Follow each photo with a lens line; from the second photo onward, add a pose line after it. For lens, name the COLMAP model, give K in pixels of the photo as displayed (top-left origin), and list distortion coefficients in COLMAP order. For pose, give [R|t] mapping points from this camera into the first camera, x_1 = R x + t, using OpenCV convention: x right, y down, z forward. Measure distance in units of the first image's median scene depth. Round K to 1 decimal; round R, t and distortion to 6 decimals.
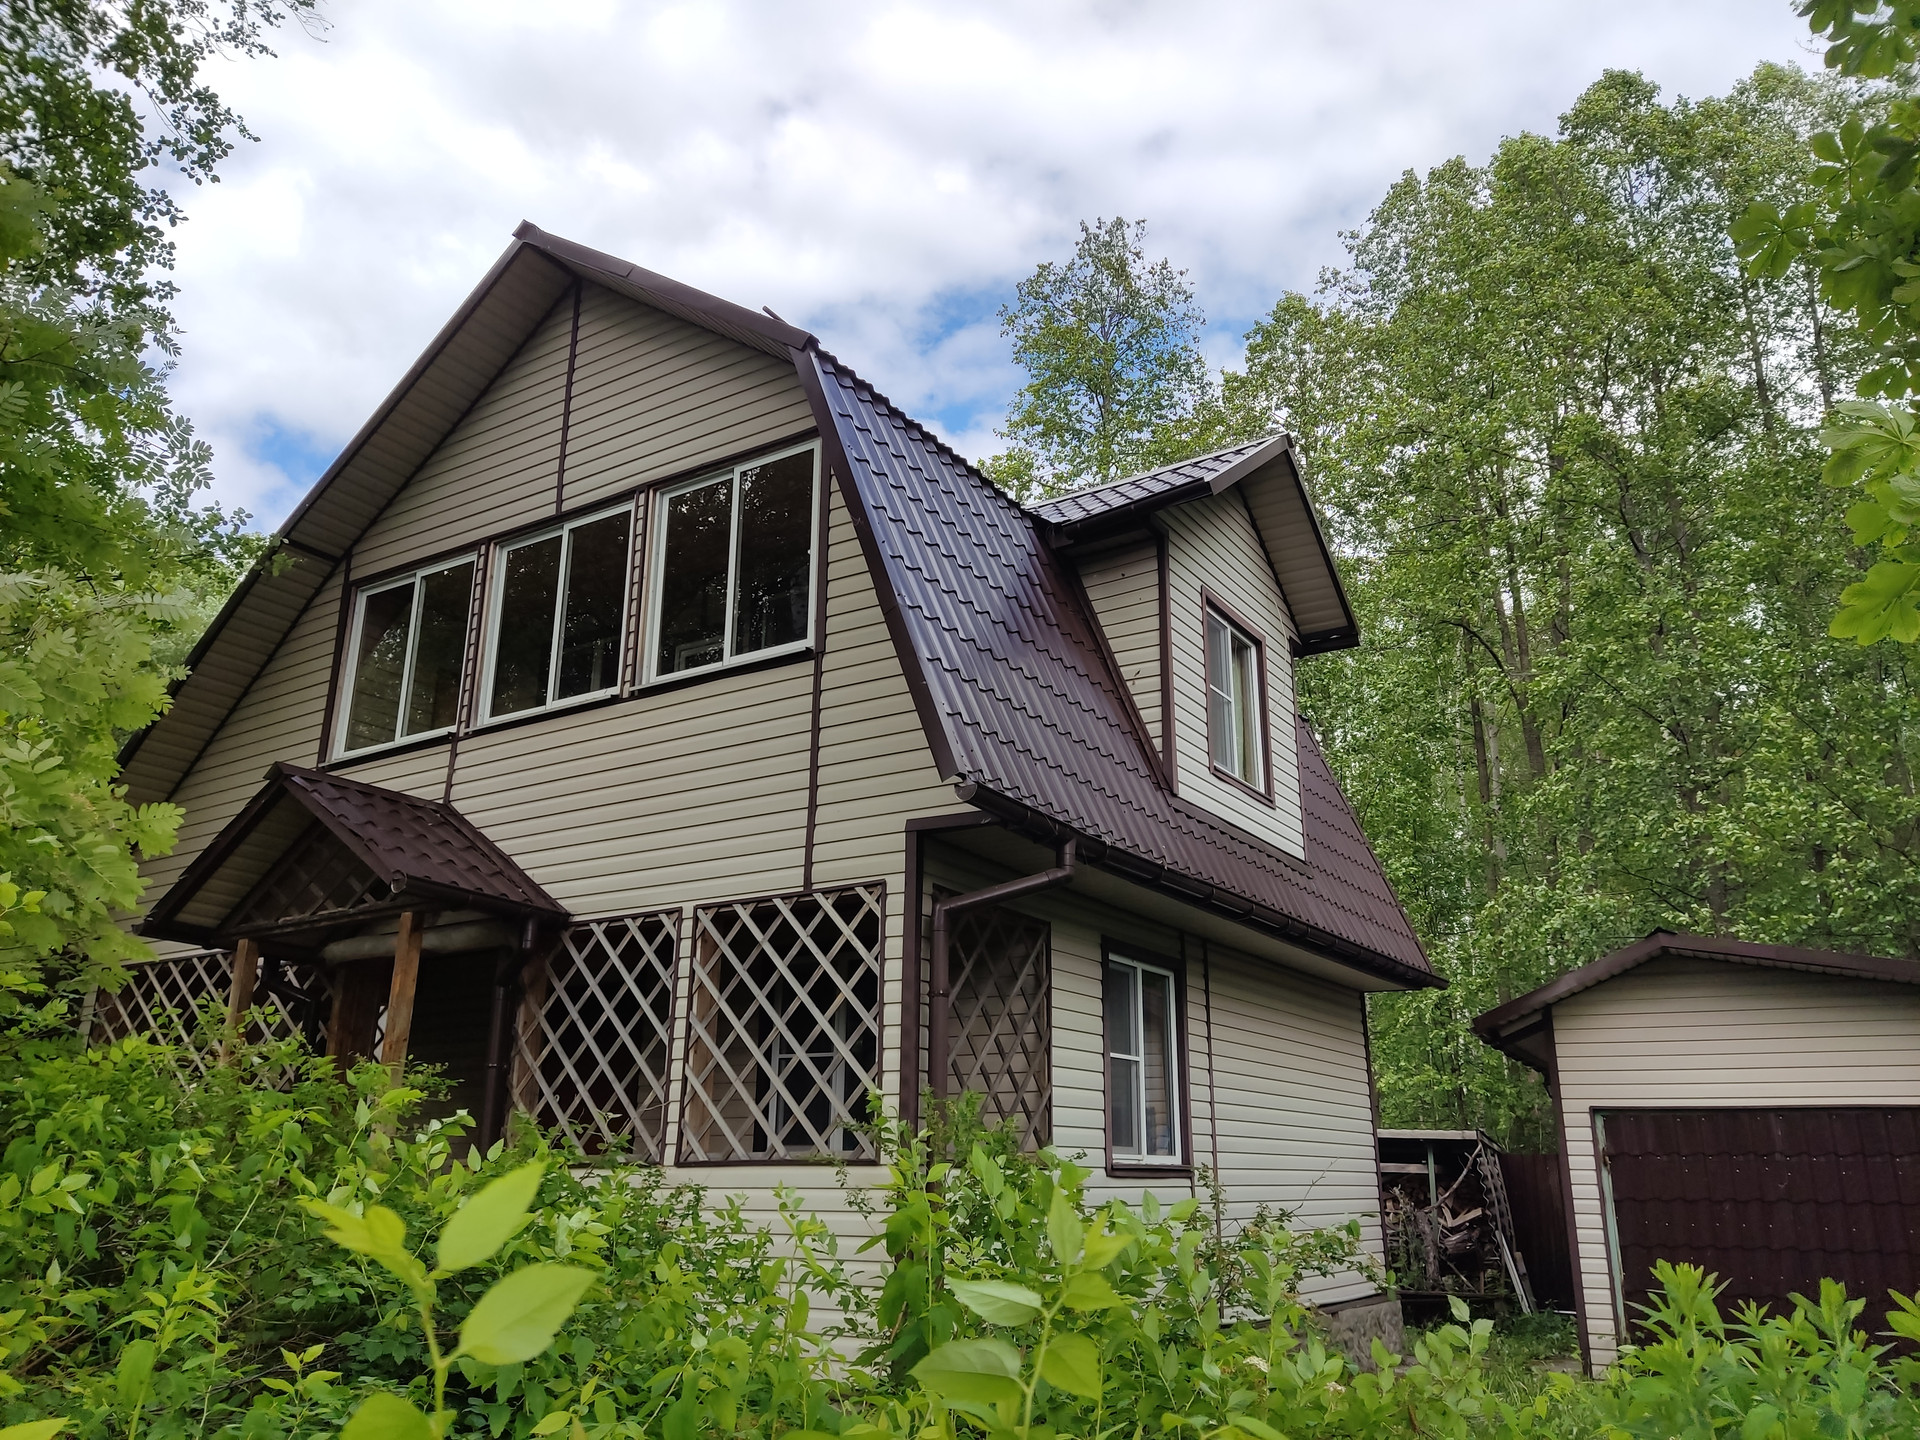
lens RADIAL K [[1418.0, 0, 960.0], [0, 1418.0, 720.0], [0, 0, 1]] dist [0.048522, -0.004914]
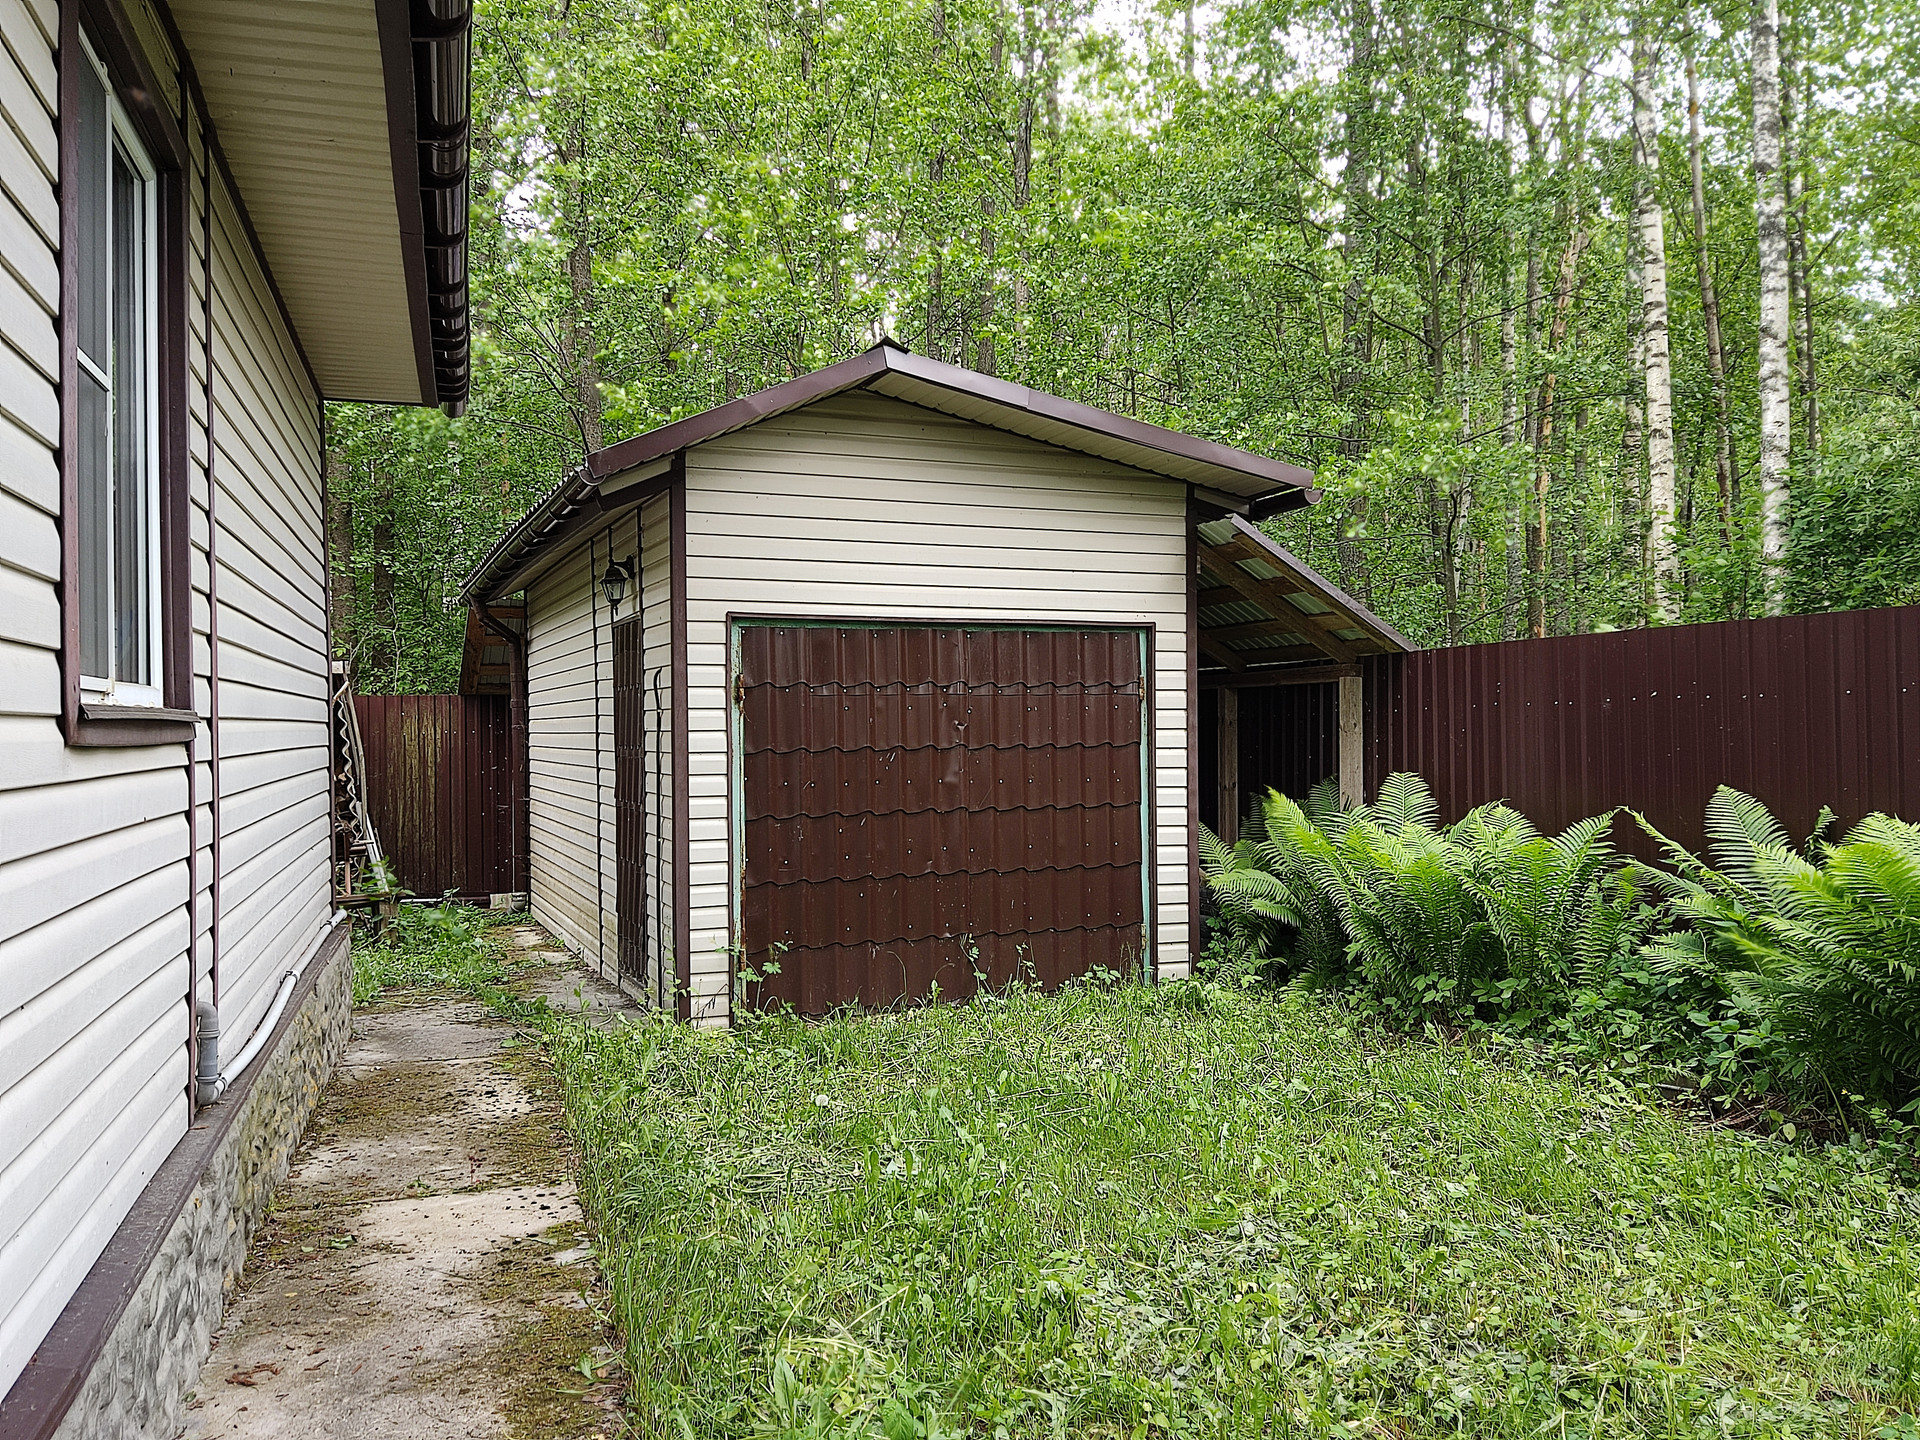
lens RADIAL K [[1517.7, 0, 960.0], [0, 1517.7, 720.0], [0, 0, 1]] dist [0.000087, -0.000321]
pose [[0.625124, -0.014457, 0.780392, -0.012137], [-0.221012, 0.955630, 0.194742, 0.170621], [-0.748581, -0.294214, 0.594192, 0.543564]]
